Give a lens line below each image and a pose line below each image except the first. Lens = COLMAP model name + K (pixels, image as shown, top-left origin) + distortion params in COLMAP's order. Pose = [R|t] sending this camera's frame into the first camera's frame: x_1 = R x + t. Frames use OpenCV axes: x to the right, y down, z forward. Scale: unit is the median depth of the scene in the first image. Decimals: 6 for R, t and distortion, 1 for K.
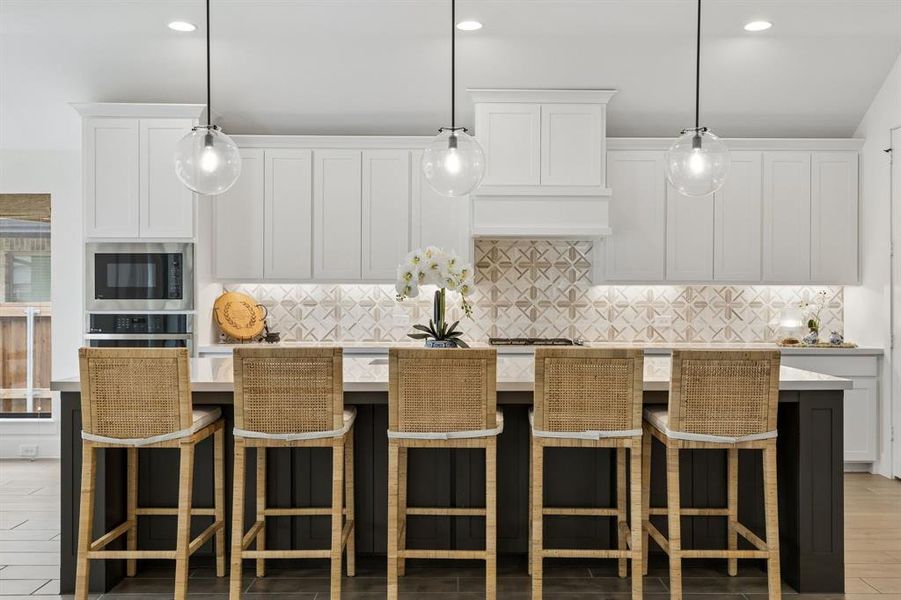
lens RADIAL K [[861.6, 0, 448.5], [0, 861.6, 308.8], [0, 0, 1]] dist [0.012905, 0.000000]
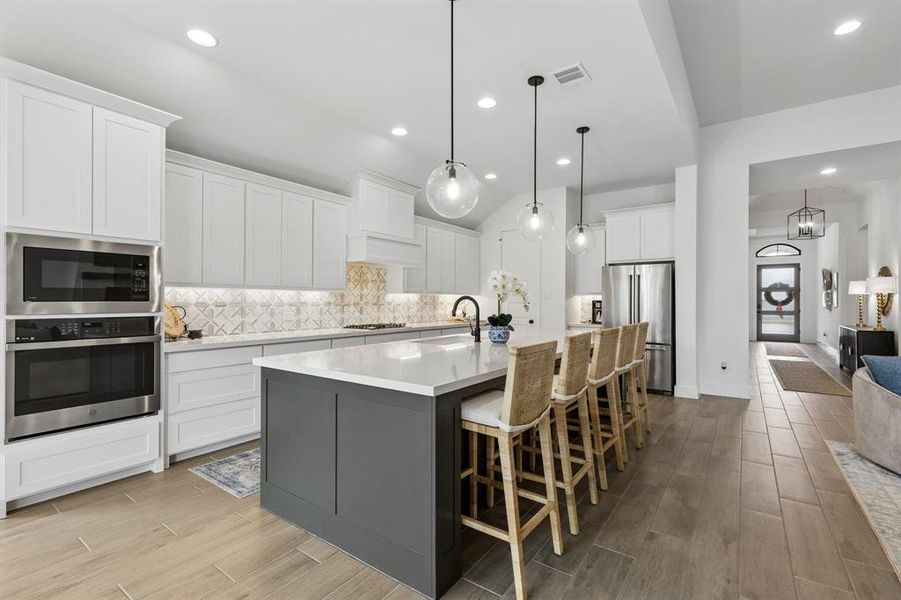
lens RADIAL K [[409.1, 0, 455.9], [0, 409.1, 296.3], [0, 0, 1]] dist [-0.000622, -0.000163]
pose [[0.581636, 0.008843, 0.813401, -0.440873], [0.005416, 0.999877, -0.014743, -0.007610], [-0.813431, 0.012980, 0.581516, 0.388912]]
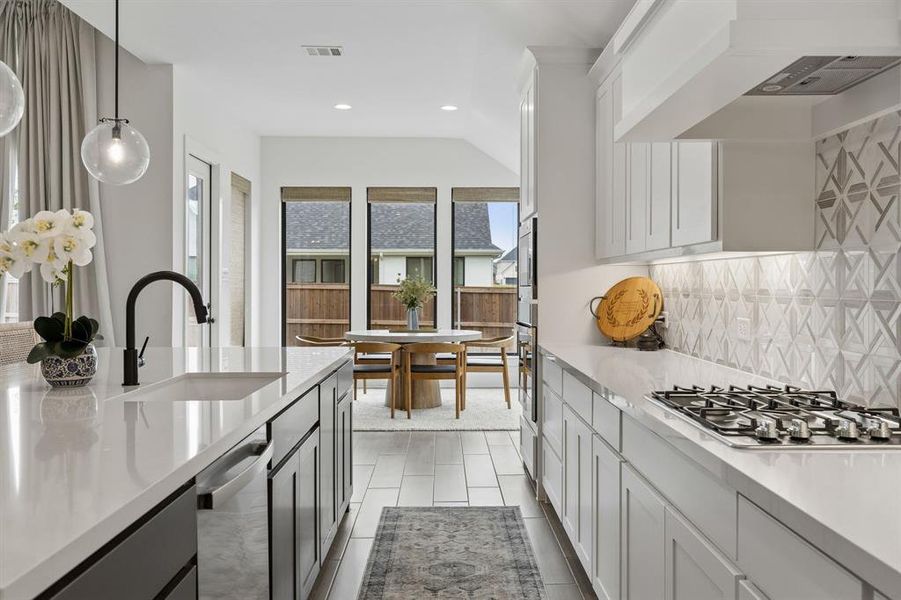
lens RADIAL K [[764.3, 0, 450.3], [0, 764.3, 298.9], [0, 0, 1]] dist [0.054931, -0.002705]
pose [[0.014888, 0.017090, -0.999743, 0.393790], [-0.012272, 0.999782, 0.016907, -0.009327], [0.999814, 0.012017, 0.015094, 0.822783]]
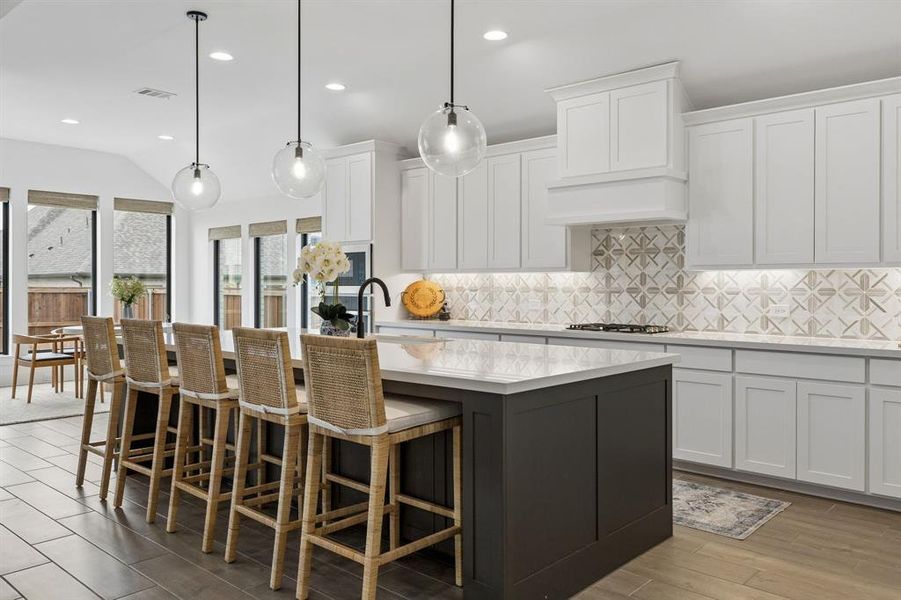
lens RADIAL K [[692.2, 0, 456.9], [0, 692.2, 297.6], [0, 0, 1]] dist [0.004244, 0.002726]
pose [[0.743664, 0.011242, -0.668459, 0.474742], [-0.007683, 0.999936, 0.008269, -0.002182], [0.668509, -0.001014, 0.743703, 0.259597]]
